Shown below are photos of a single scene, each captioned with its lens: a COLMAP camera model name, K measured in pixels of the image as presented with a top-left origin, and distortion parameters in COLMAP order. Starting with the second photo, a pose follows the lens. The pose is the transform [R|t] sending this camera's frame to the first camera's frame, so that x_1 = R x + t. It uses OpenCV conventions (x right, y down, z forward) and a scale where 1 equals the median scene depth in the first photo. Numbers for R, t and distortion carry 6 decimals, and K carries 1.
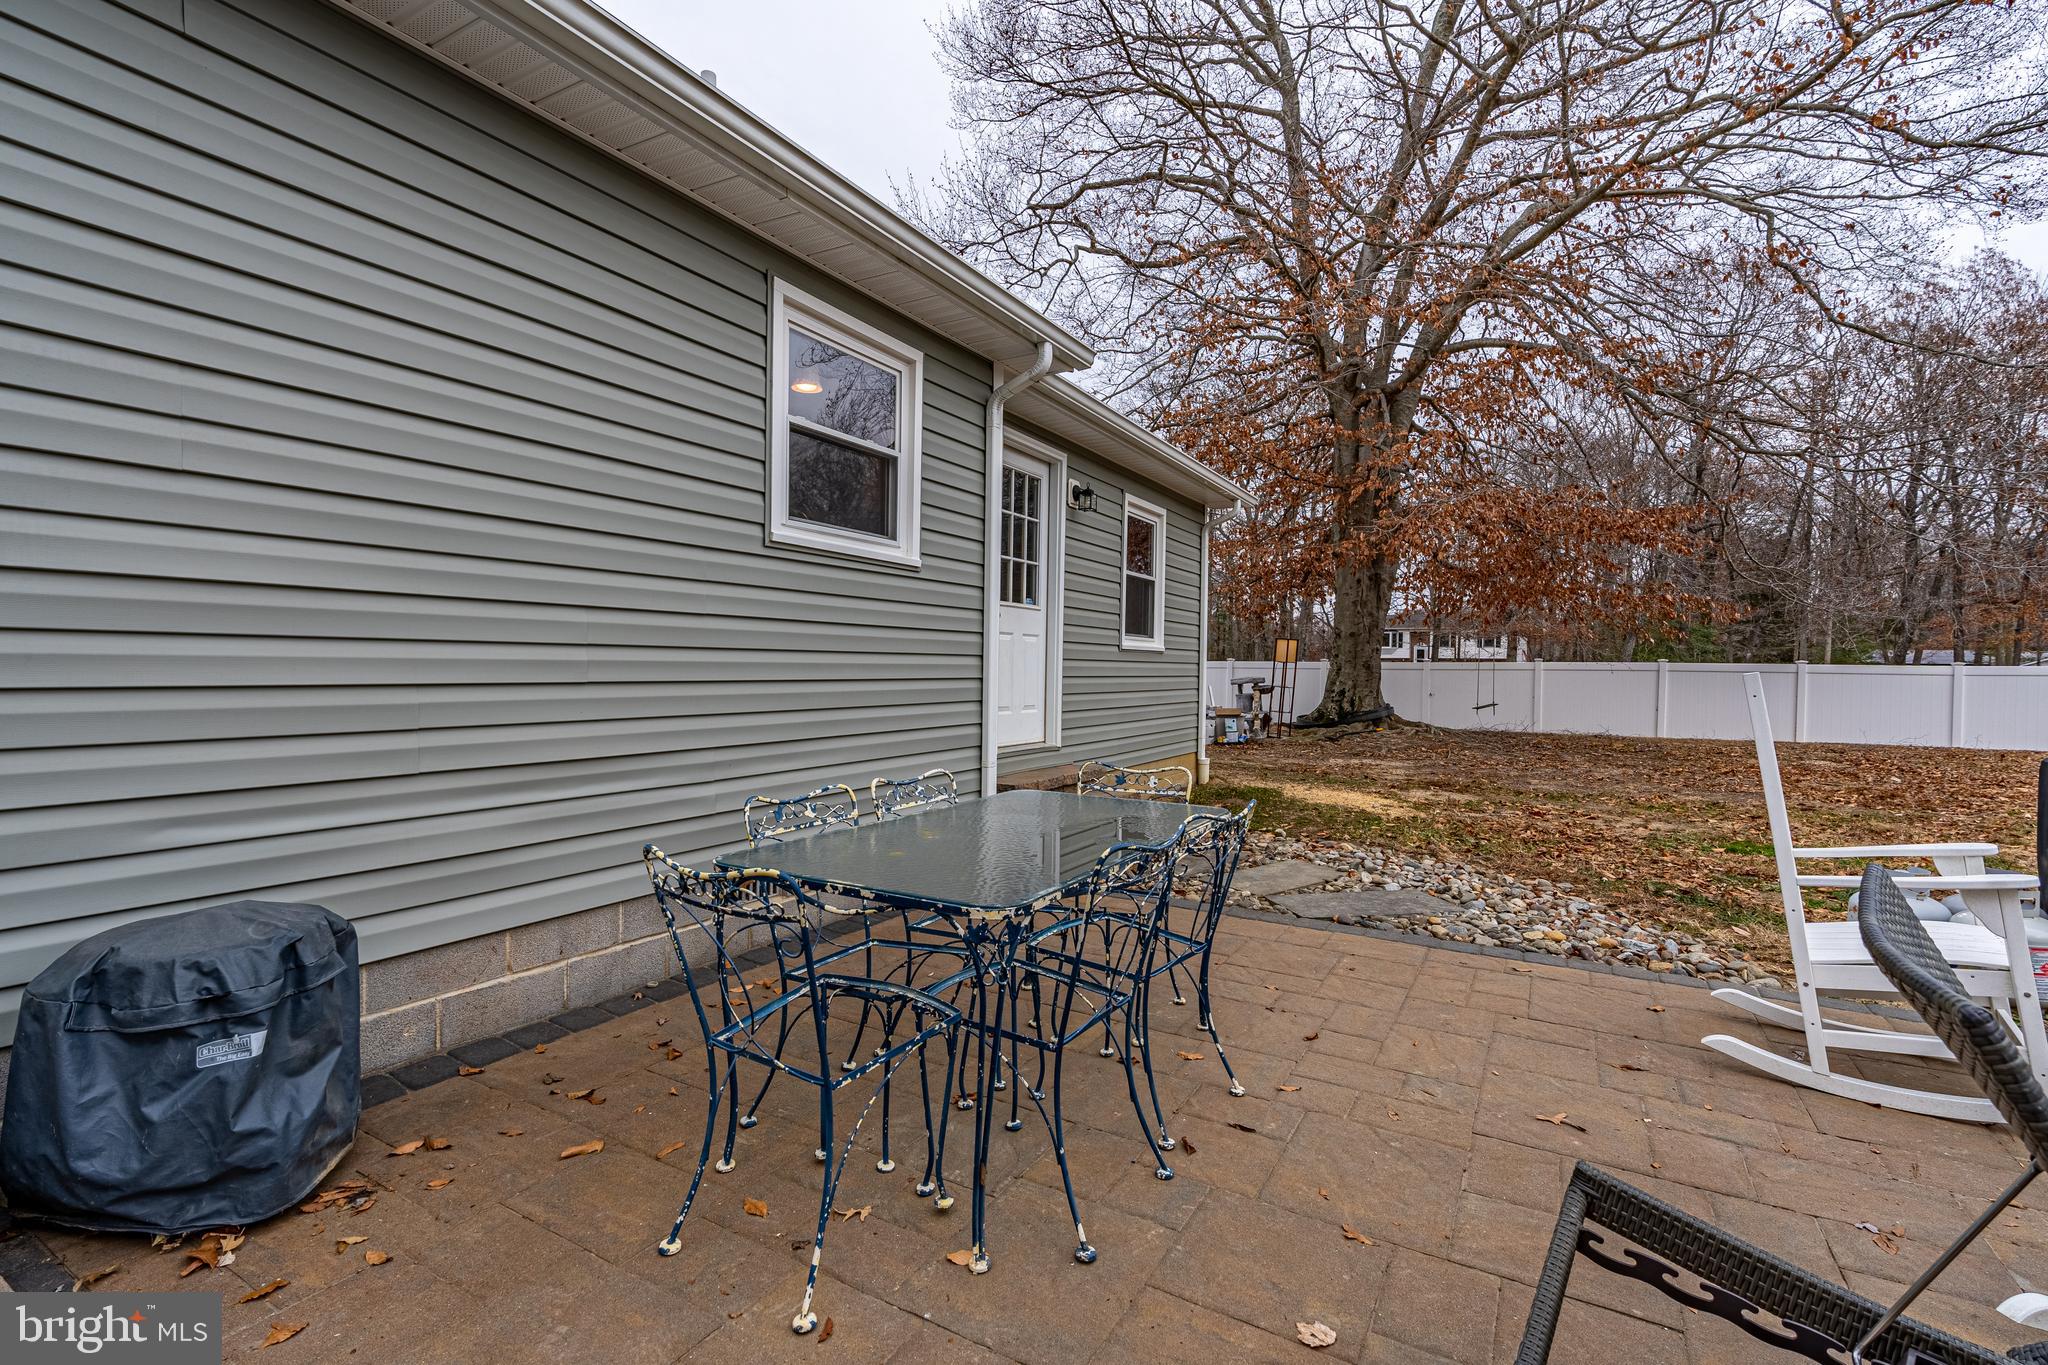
lens RADIAL K [[932.7, 0, 1031.4], [0, 932.7, 675.6], [0, 0, 1]] dist [0.002828, 0.000724]
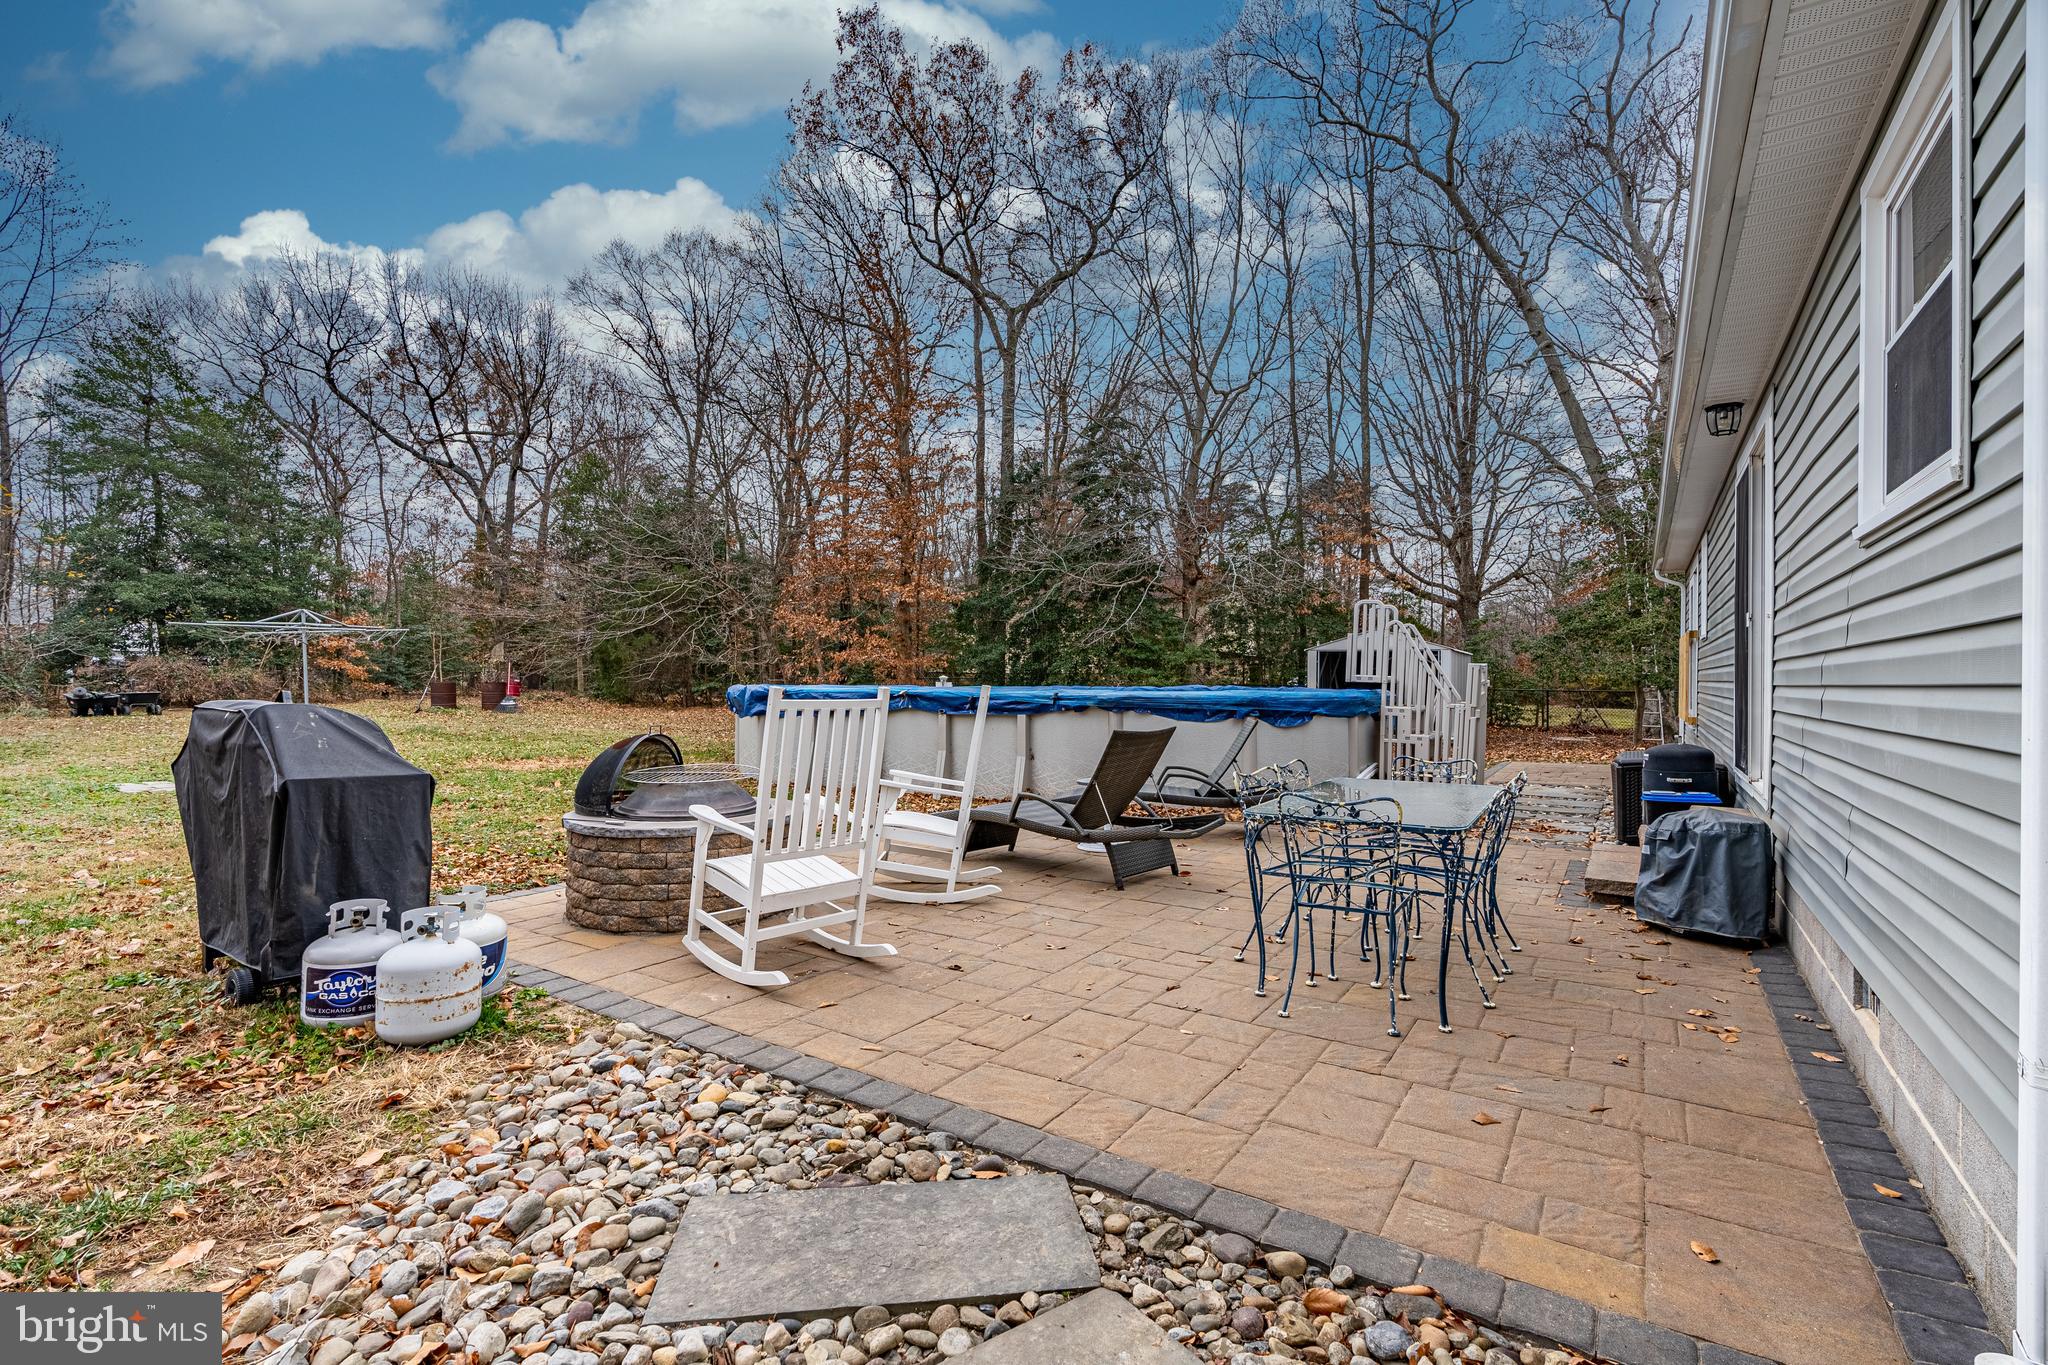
lens RADIAL K [[932.7, 0, 1022.9], [0, 932.7, 683.6], [0, 0, 1]] dist [0.002828, 0.000724]
pose [[-0.998323, -0.013822, 0.056215, 0.433644], [-0.013956, 0.999901, -0.001983, -0.005057], [-0.056182, -0.002764, -0.998417, 2.225453]]
